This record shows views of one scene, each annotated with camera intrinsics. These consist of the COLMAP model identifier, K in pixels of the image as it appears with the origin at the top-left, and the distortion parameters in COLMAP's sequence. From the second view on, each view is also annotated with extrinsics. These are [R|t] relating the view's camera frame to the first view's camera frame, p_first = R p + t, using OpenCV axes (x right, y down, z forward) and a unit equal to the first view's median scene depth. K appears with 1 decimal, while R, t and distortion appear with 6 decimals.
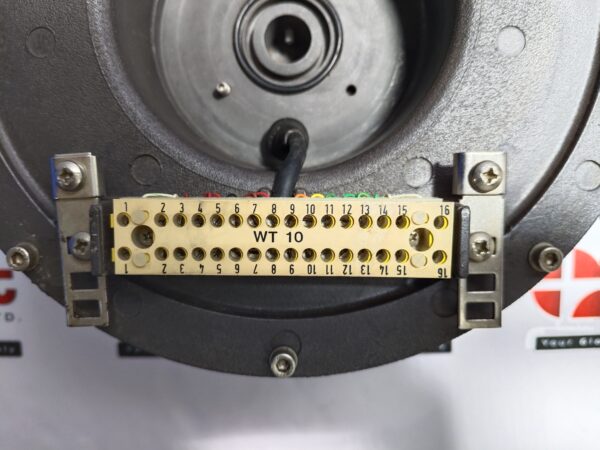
lens RADIAL K [[476.3, 0, 285.2], [0, 476.3, 220.5], [0, 0, 1]] dist [-0.003614, -0.048883]
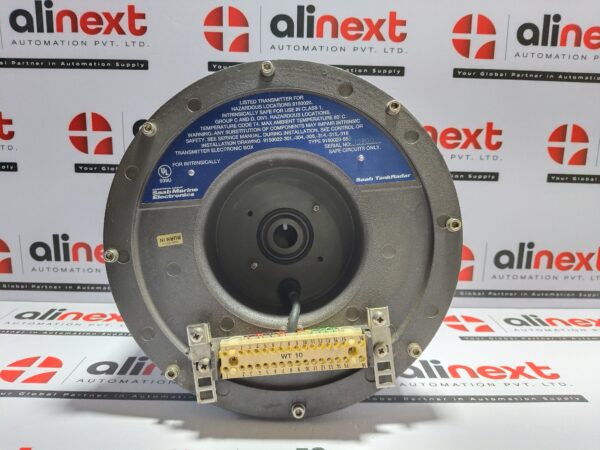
lens RADIAL K [[476.3, 0, 289.1], [0, 476.3, 213.7], [0, 0, 1]] dist [-0.003614, -0.048883]
pose [[0.996256, -0.082548, 0.025705, -0.028526], [0.085108, 0.988682, -0.123547, -0.354147], [-0.015216, 0.125273, 0.992006, -1.345768]]
